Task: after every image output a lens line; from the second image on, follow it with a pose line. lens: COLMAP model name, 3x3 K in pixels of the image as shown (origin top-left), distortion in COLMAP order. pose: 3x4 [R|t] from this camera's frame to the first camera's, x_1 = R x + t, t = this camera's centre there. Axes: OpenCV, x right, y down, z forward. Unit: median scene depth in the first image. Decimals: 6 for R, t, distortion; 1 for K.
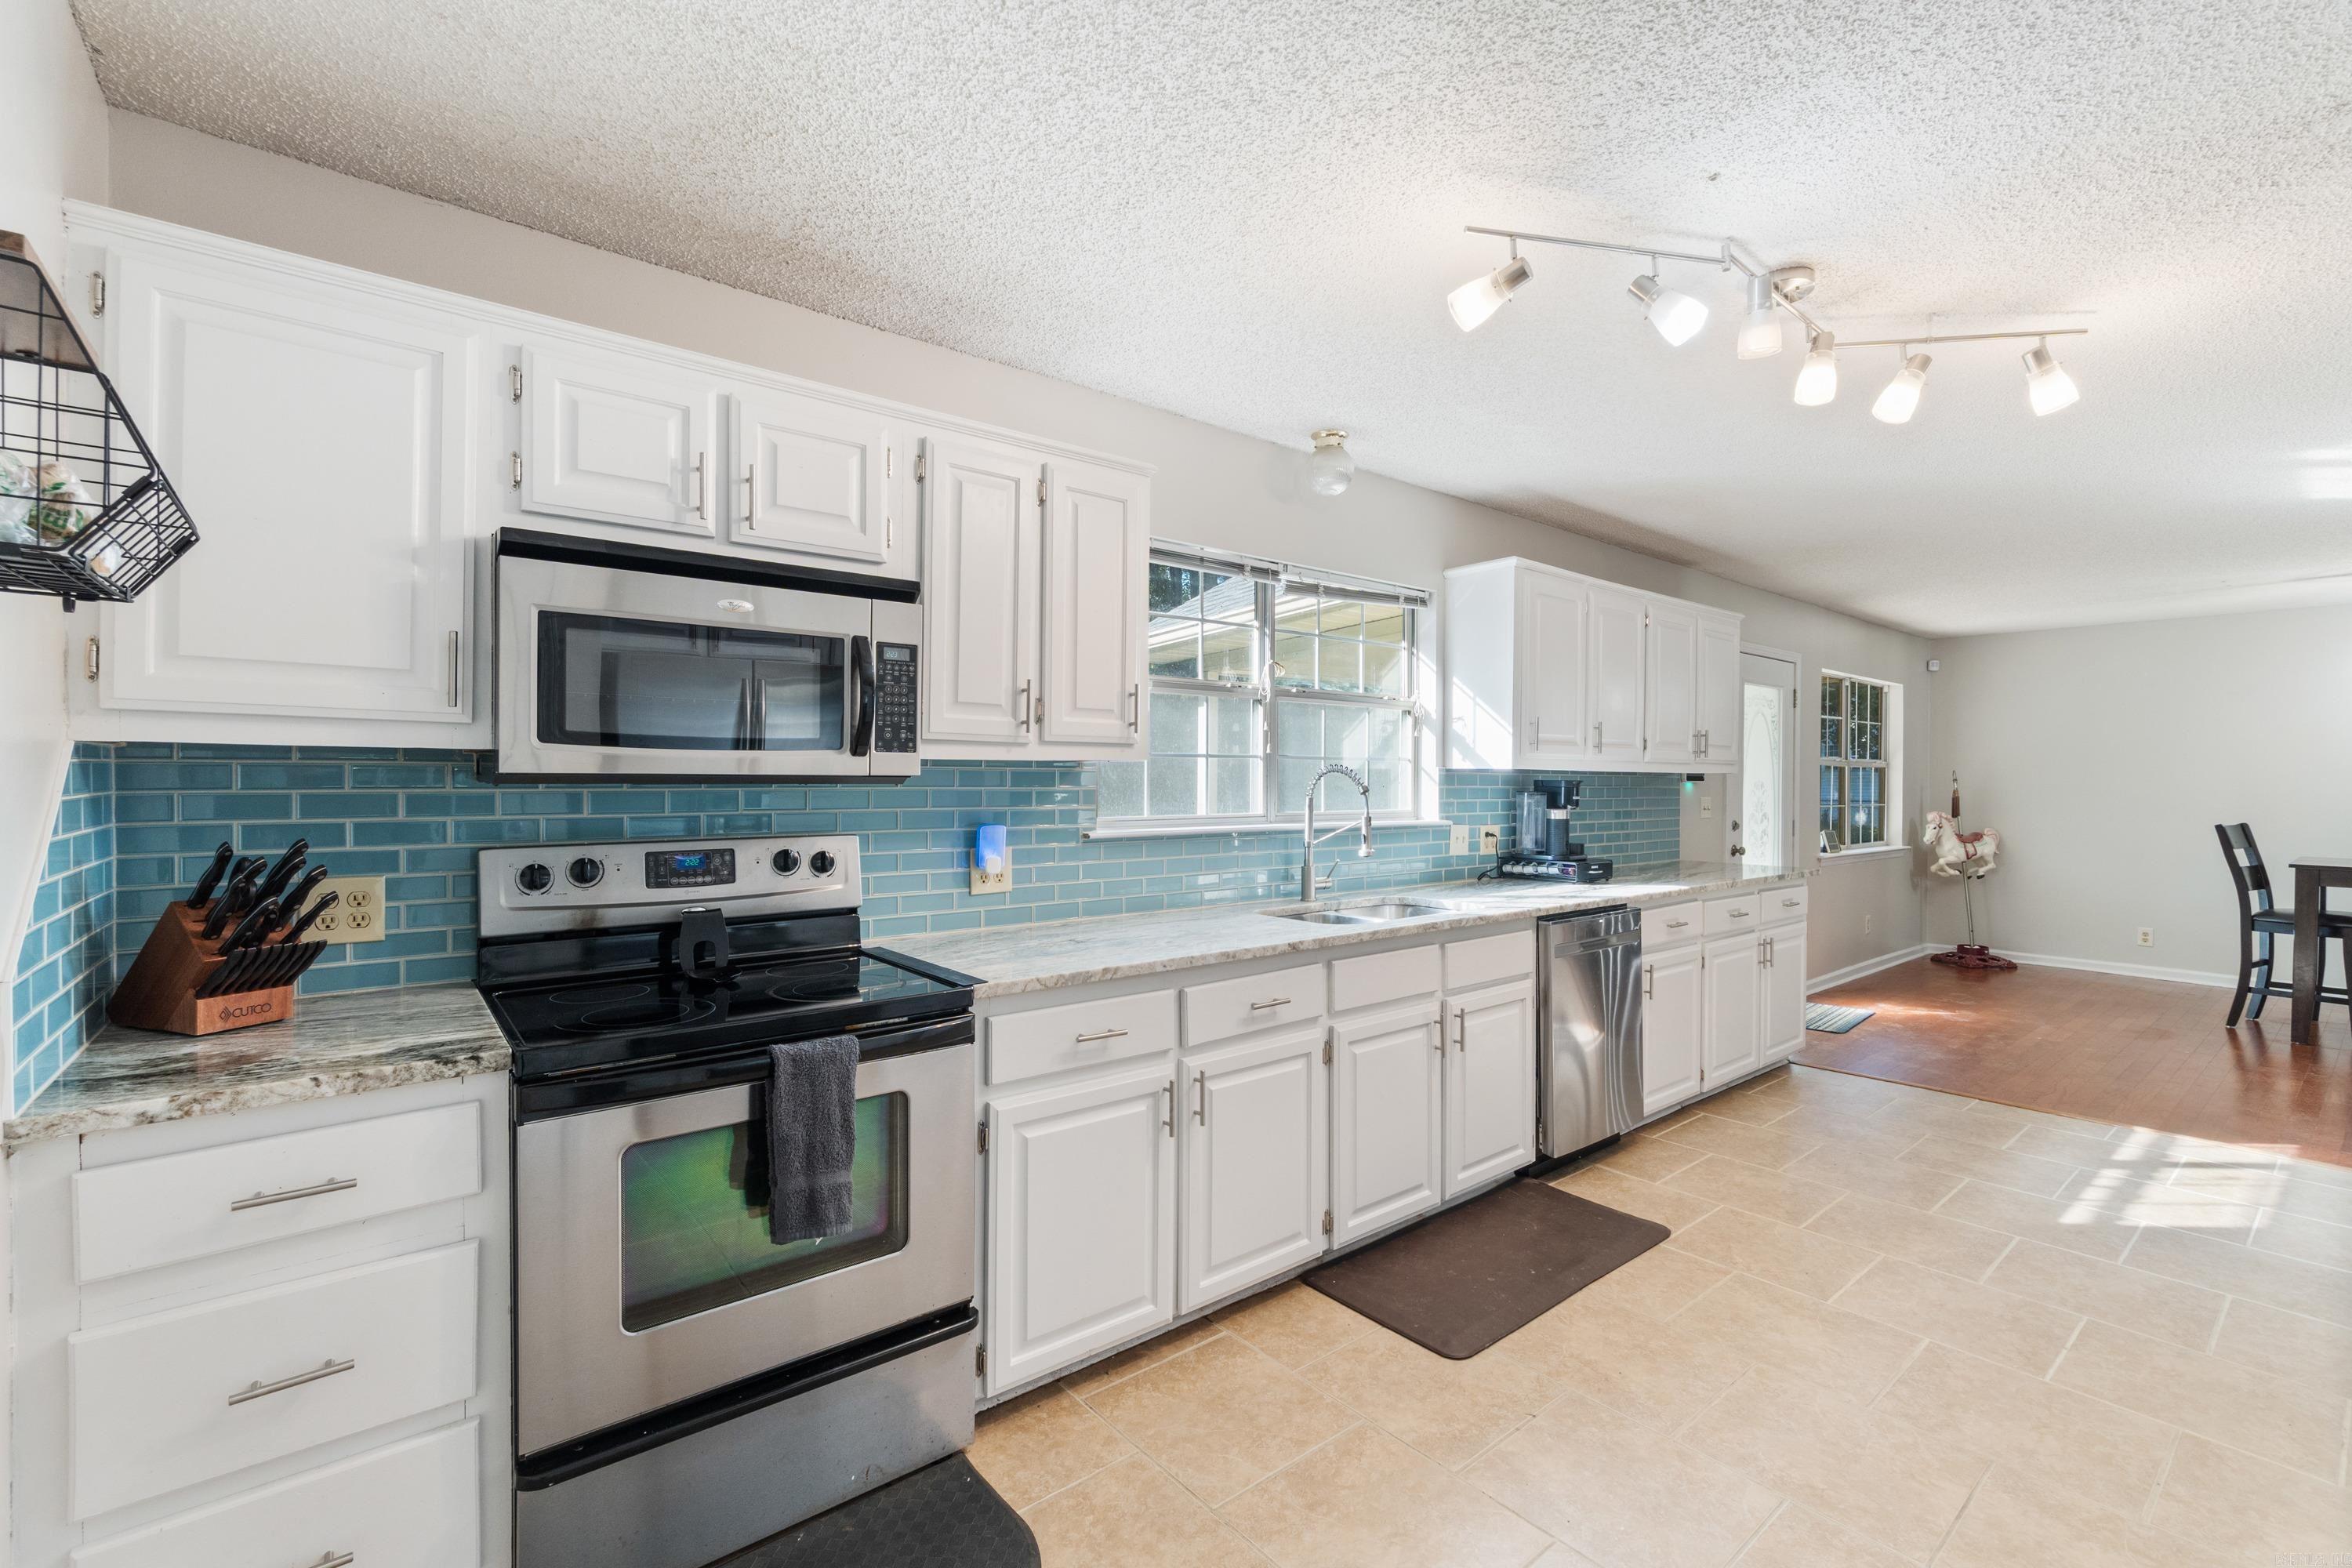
lens RADIAL K [[1015.6, 0, 1166.6], [0, 1015.6, 790.0], [0, 0, 1]] dist [-0.005958, 0.000970]
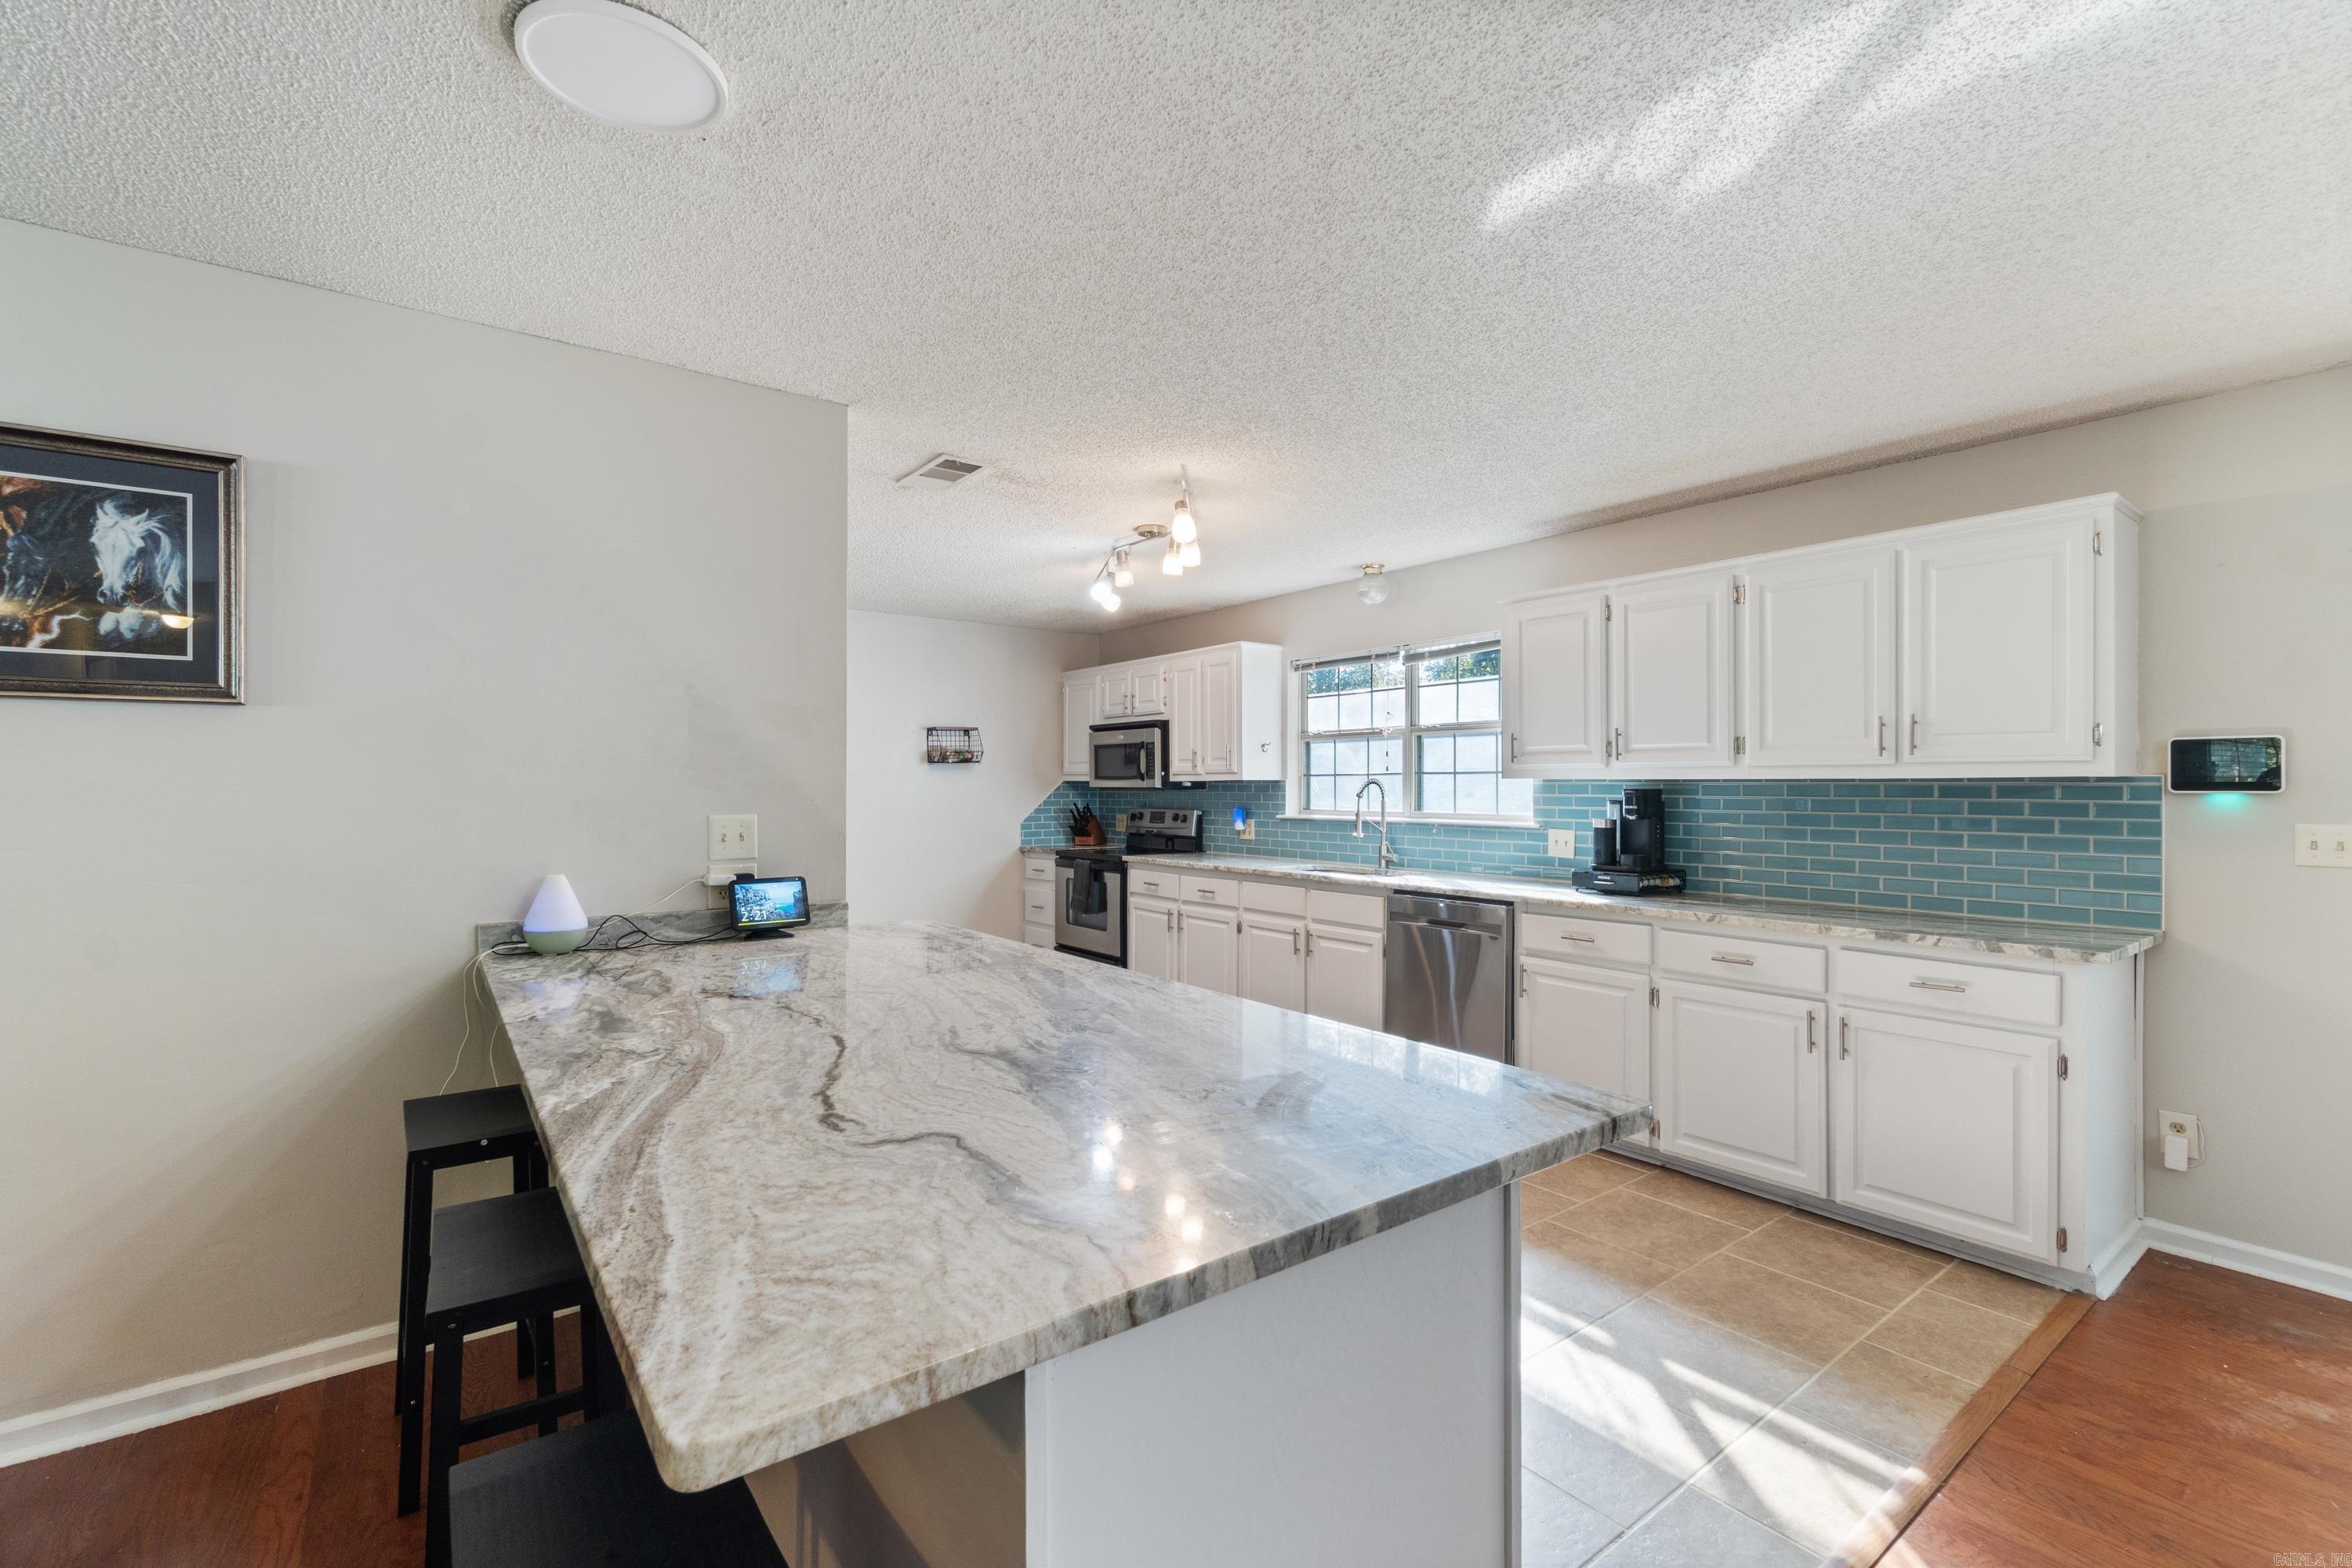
lens RADIAL K [[1015.6, 0, 1165.2], [0, 1015.6, 783.4], [0, 0, 1]] dist [-0.005958, 0.000970]
pose [[-0.040319, -0.010233, -0.999134, 1.800797], [-0.015611, 0.999832, -0.009610, 0.001358], [0.999065, 0.015210, -0.040472, 0.780101]]
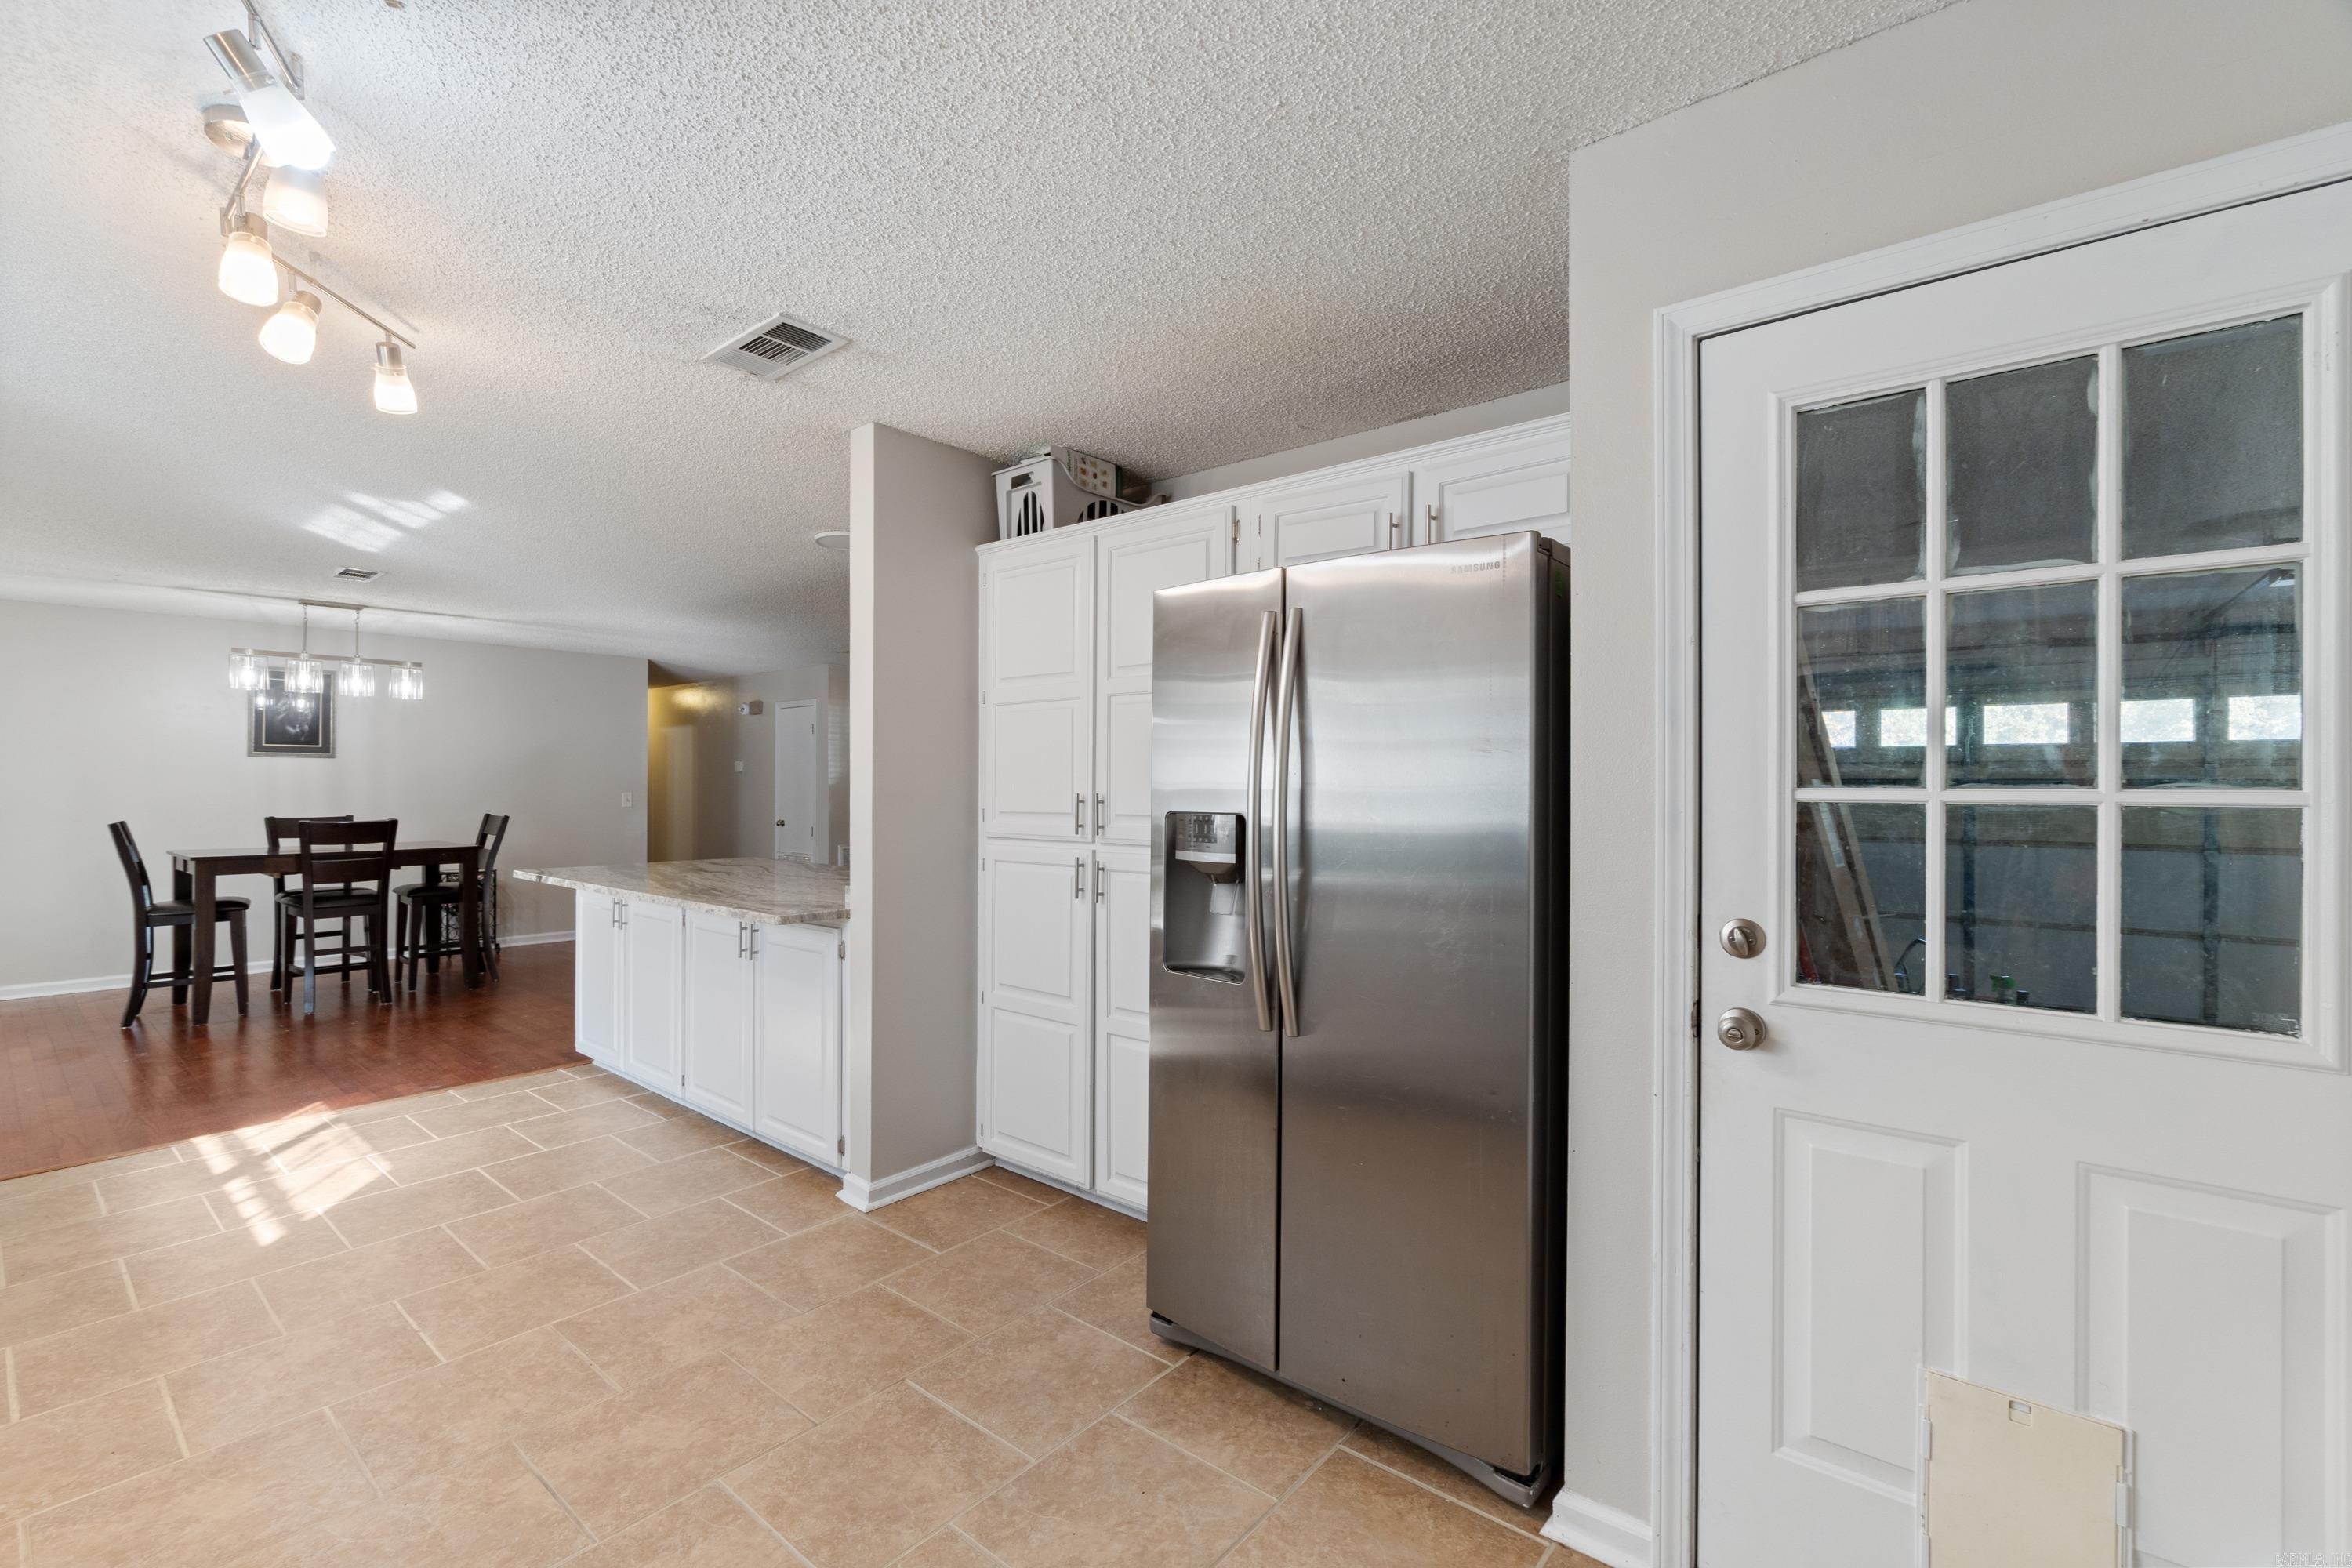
lens RADIAL K [[1015.6, 0, 1170.4], [0, 1015.6, 785.0], [0, 0, 1]] dist [-0.005958, 0.000970]
pose [[-0.196556, -0.009410, 0.980448, -0.197593], [0.010781, 0.999873, 0.011758, -0.005599], [-0.980433, 0.012881, -0.196429, 0.331512]]
